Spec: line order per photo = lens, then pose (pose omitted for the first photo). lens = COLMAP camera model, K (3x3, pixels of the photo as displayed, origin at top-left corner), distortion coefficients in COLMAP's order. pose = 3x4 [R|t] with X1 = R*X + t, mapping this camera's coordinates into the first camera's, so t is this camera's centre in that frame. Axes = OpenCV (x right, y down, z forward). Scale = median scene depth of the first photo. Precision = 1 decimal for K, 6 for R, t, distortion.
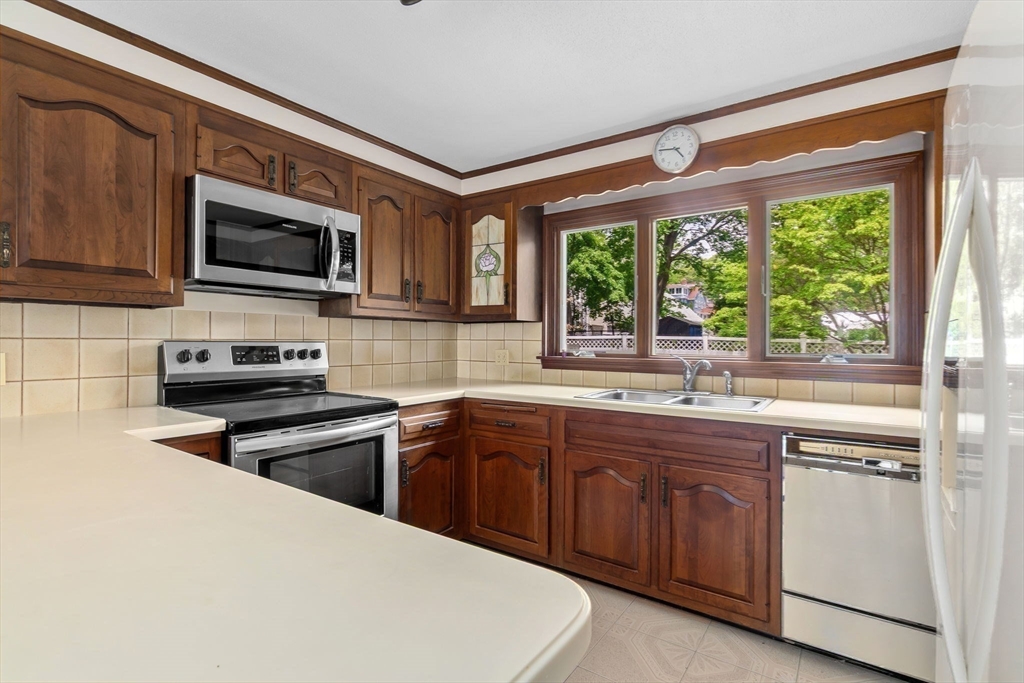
lens RADIAL K [[475.7, 0, 512.0], [0, 475.7, 341.5], [0, 0, 1]] dist [-0.000232, -0.000023]
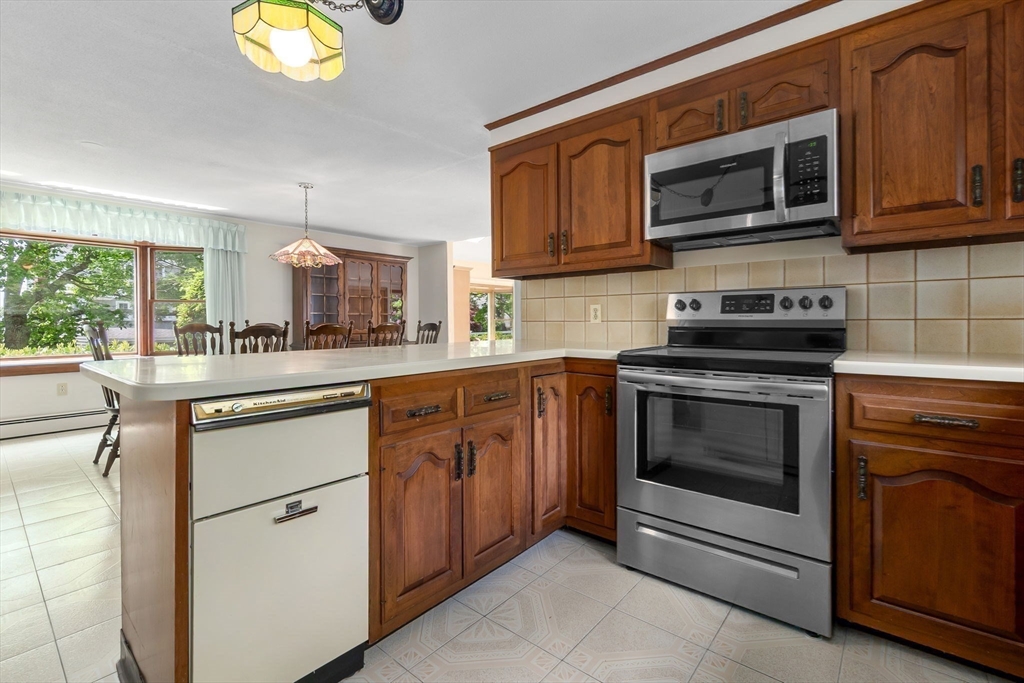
lens RADIAL K [[466.0, 0, 511.6], [0, 466.0, 321.5], [0, 0, 1]] dist [0.000413, -0.000235]
pose [[-0.084545, 0.000159, -0.996420, 0.477701], [0.007558, 0.999971, -0.000482, 0.063883], [0.996391, -0.007572, -0.084544, 0.622624]]
